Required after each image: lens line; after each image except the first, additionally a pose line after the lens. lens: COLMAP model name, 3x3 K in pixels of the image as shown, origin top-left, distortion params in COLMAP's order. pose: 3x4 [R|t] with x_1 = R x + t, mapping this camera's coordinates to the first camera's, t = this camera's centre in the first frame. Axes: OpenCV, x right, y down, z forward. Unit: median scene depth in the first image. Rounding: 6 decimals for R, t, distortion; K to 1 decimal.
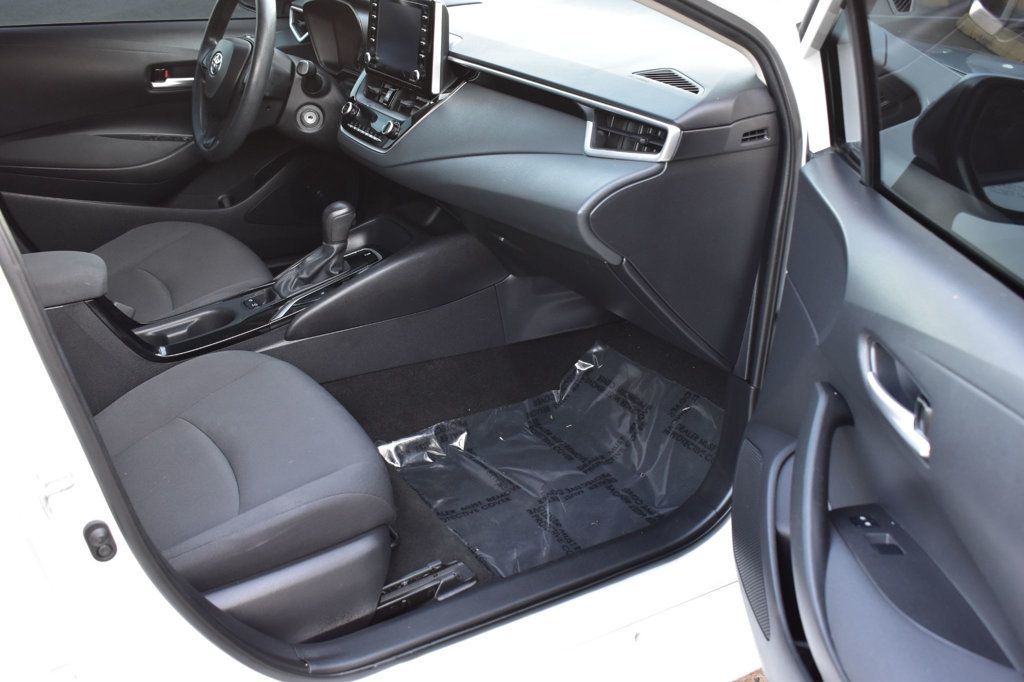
lens RADIAL K [[1115.7, 0, 508.3], [0, 1115.7, 339.1], [0, 0, 1]] dist [-0.075539, 0.000000]
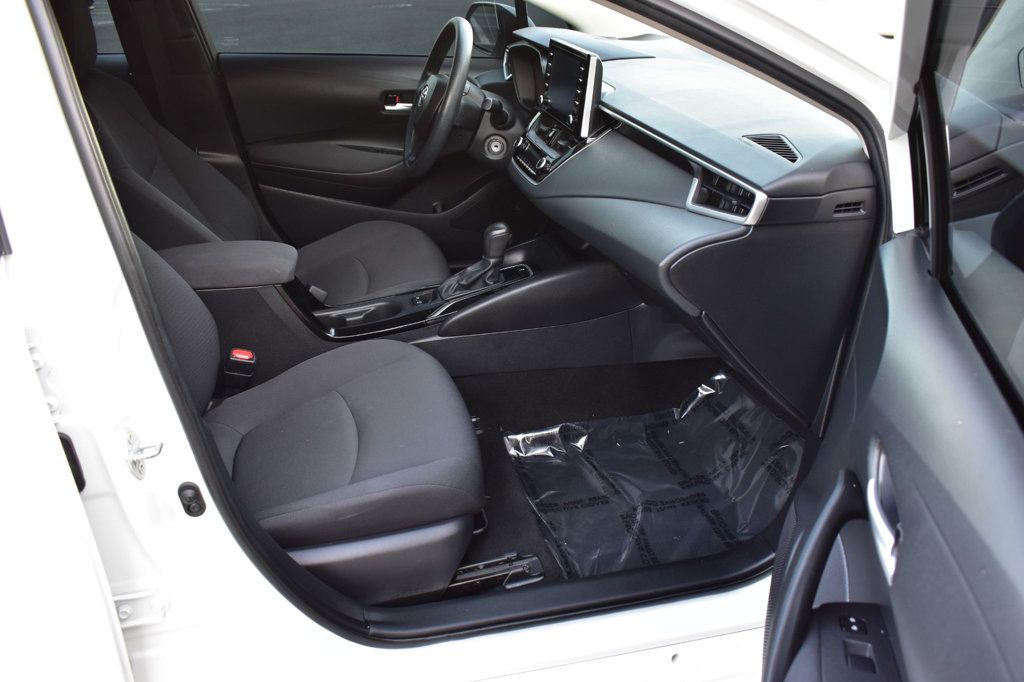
lens RADIAL K [[896.3, 0, 517.6], [0, 896.3, 338.5], [0, 0, 1]] dist [-0.095816, 0.022607]
pose [[0.959838, 0.133388, -0.246816, 0.121092], [-0.126767, 0.991017, 0.042597, -0.050024], [0.250281, -0.009598, 0.968126, 0.111093]]
